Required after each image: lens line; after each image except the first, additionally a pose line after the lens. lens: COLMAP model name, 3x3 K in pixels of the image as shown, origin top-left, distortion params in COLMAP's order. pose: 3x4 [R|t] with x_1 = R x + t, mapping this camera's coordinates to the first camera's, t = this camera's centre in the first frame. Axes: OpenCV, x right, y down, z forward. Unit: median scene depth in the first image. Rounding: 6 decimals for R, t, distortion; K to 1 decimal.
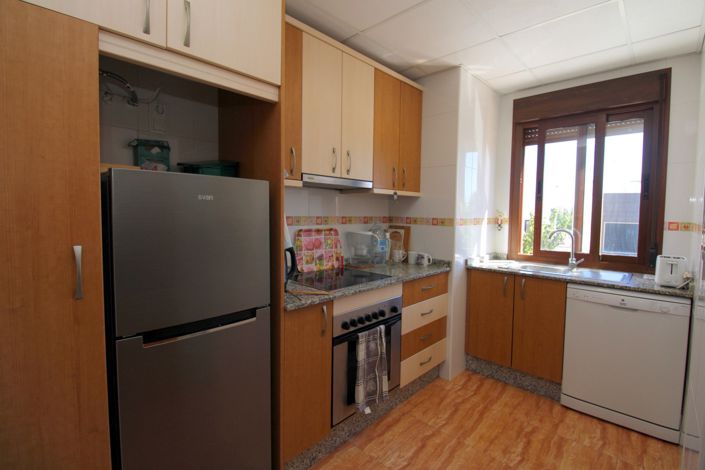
lens RADIAL K [[328.2, 0, 356.3], [0, 328.2, 228.0], [0, 0, 1]] dist [0.000695, -0.013204]
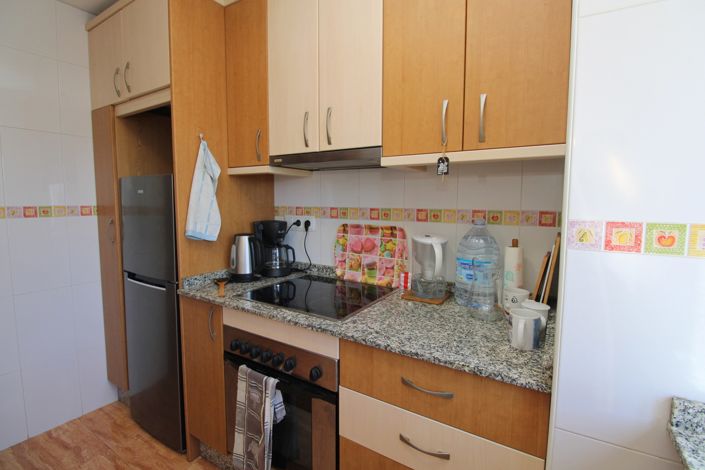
lens RADIAL K [[328.2, 0, 356.3], [0, 328.2, 228.0], [0, 0, 1]] dist [0.000695, -0.013204]
pose [[0.202827, 0.065724, -0.977006, 0.578188], [-0.053179, 0.997012, 0.056030, -0.030297], [0.977770, 0.040591, 0.205716, 0.828838]]
